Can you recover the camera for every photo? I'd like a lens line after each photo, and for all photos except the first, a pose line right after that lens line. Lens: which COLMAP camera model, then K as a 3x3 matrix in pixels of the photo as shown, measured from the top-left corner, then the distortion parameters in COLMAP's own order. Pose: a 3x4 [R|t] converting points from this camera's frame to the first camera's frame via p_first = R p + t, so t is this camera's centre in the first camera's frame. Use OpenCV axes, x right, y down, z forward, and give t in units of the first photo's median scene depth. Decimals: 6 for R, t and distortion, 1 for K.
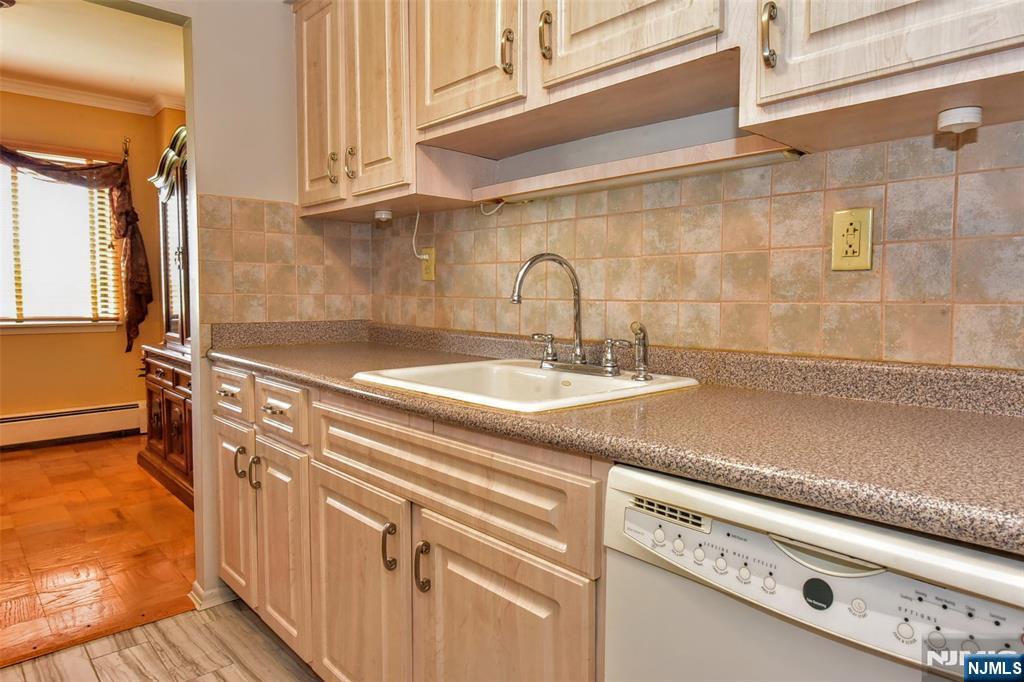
lens RADIAL K [[609.4, 0, 513.0], [0, 609.4, 333.7], [0, 0, 1]] dist [-0.007153, 0.001766]
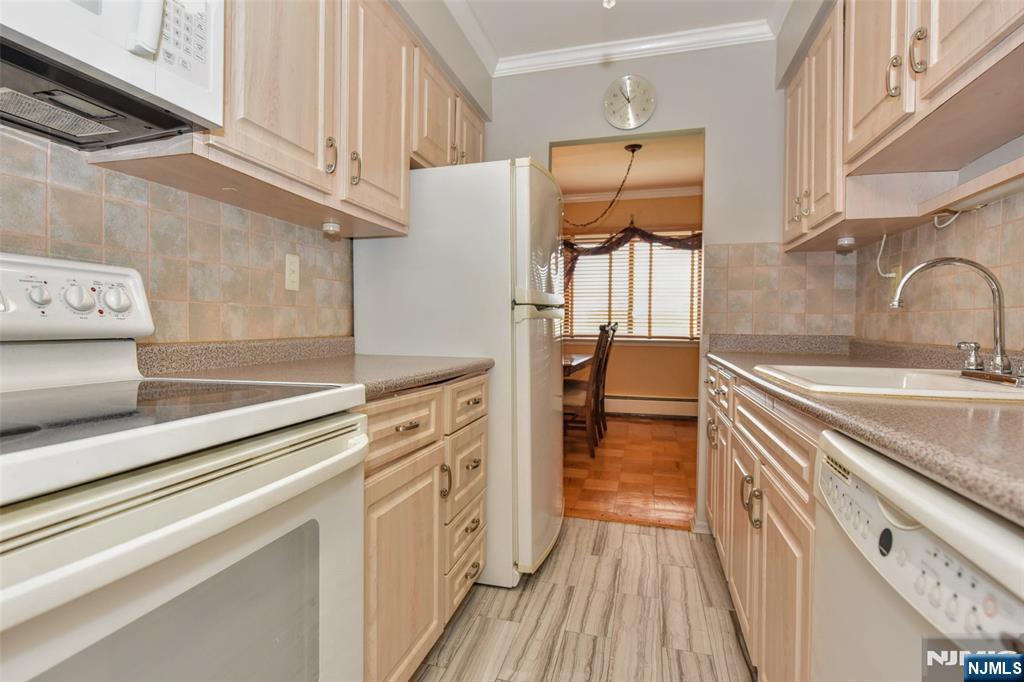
lens RADIAL K [[485.5, 0, 514.0], [0, 485.5, 337.6], [0, 0, 1]] dist [-0.009284, -0.000815]
pose [[0.545584, 0.022692, -0.837749, 0.196532], [-0.055671, 0.998407, -0.009212, 0.026477], [0.836205, 0.051664, 0.545978, -0.005559]]
